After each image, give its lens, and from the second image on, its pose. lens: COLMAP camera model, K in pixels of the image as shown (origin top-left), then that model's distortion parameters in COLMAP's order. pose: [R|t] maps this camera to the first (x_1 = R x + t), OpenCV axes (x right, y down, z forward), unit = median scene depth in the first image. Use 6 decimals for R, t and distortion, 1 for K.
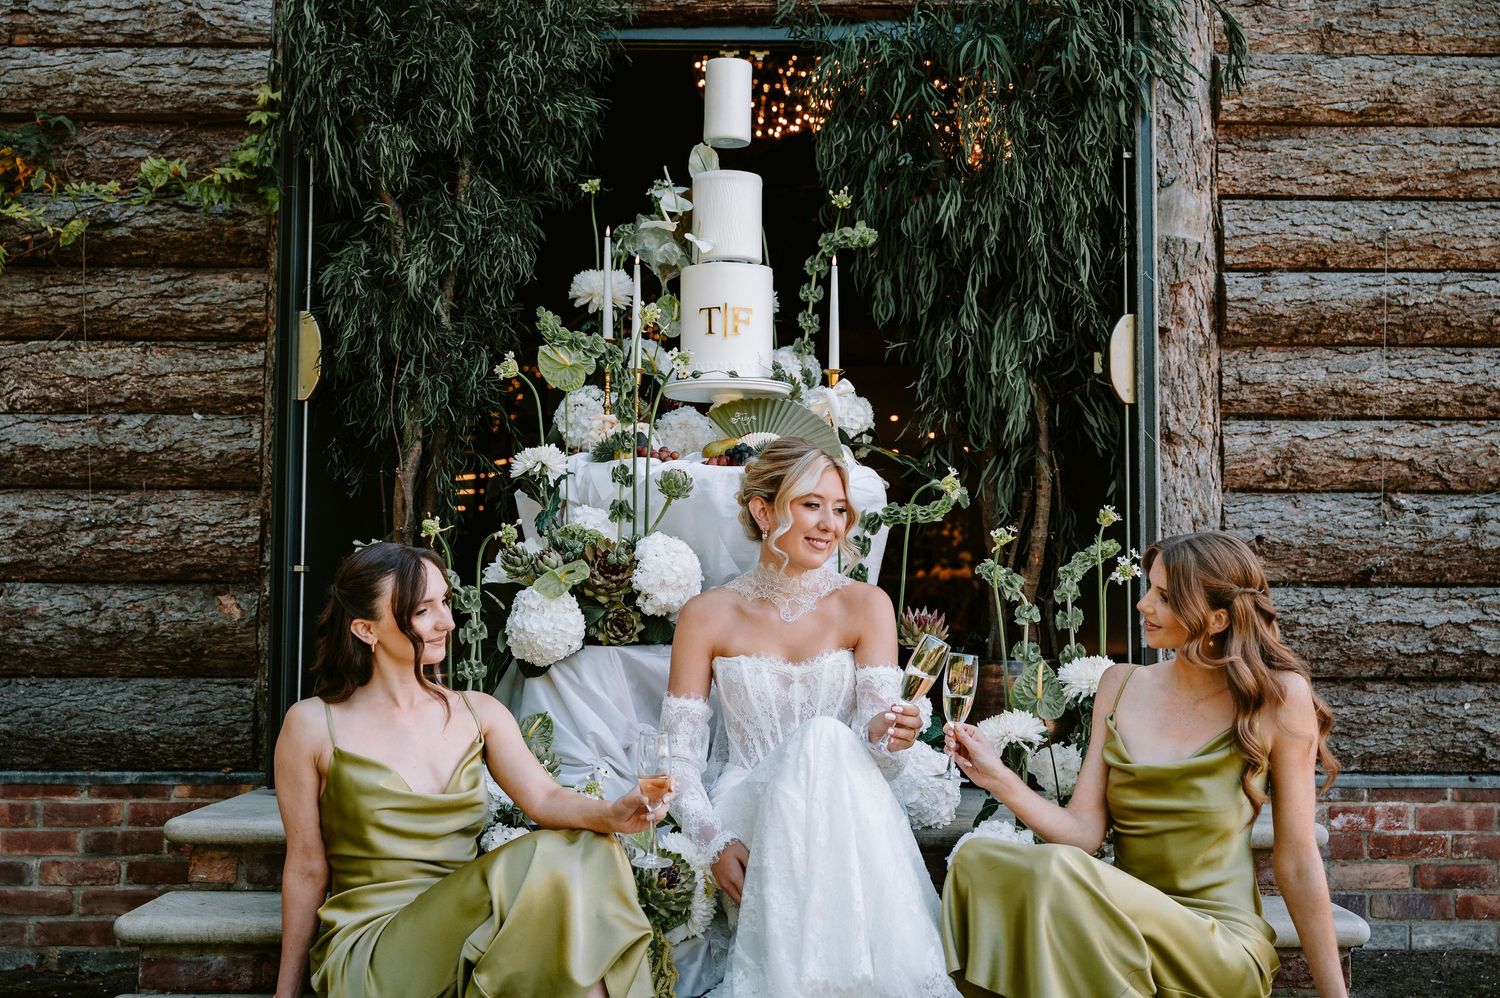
lens RADIAL K [[1901.9, 0, 748.7], [0, 1901.9, 500.0], [0, 0, 1]] dist [-0.001233, 0.000000]
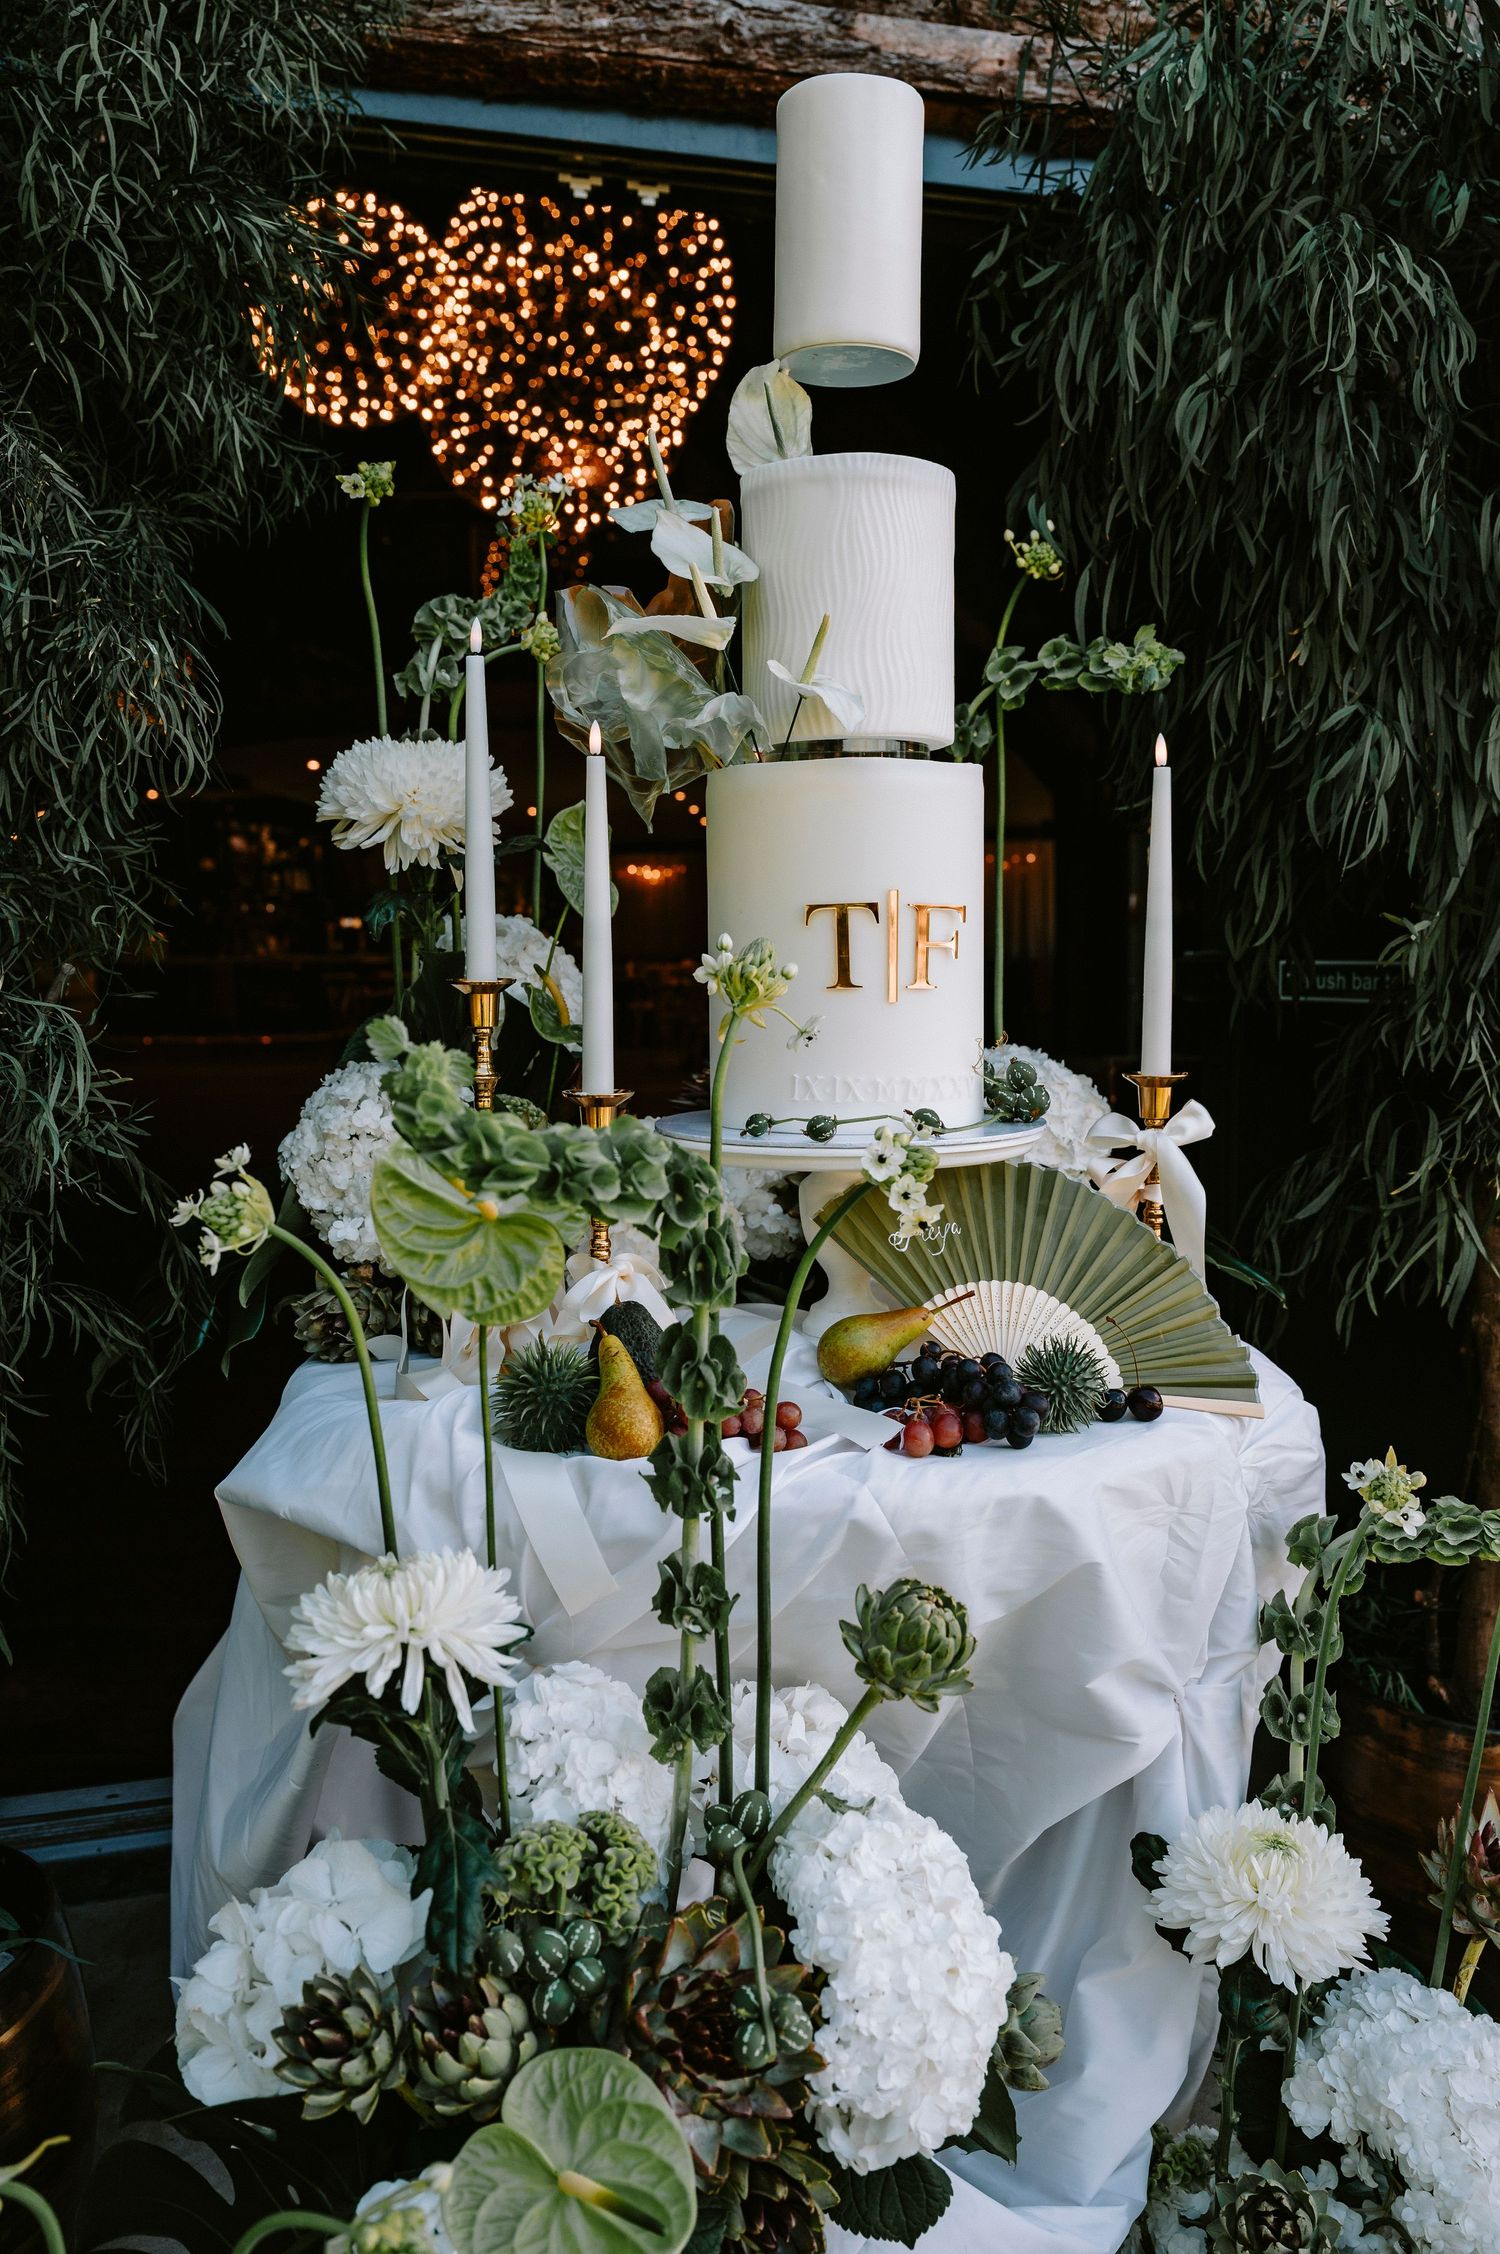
lens RADIAL K [[1795.9, 0, 758.4], [0, 1795.9, 1124.3], [0, 0, 1]] dist [-0.005857, 0.001744]
pose [[0.960405, -0.041431, 0.275509, -0.111014], [-0.005715, 0.985743, 0.168160, -0.108719], [-0.278548, -0.163076, 0.946476, 0.672818]]
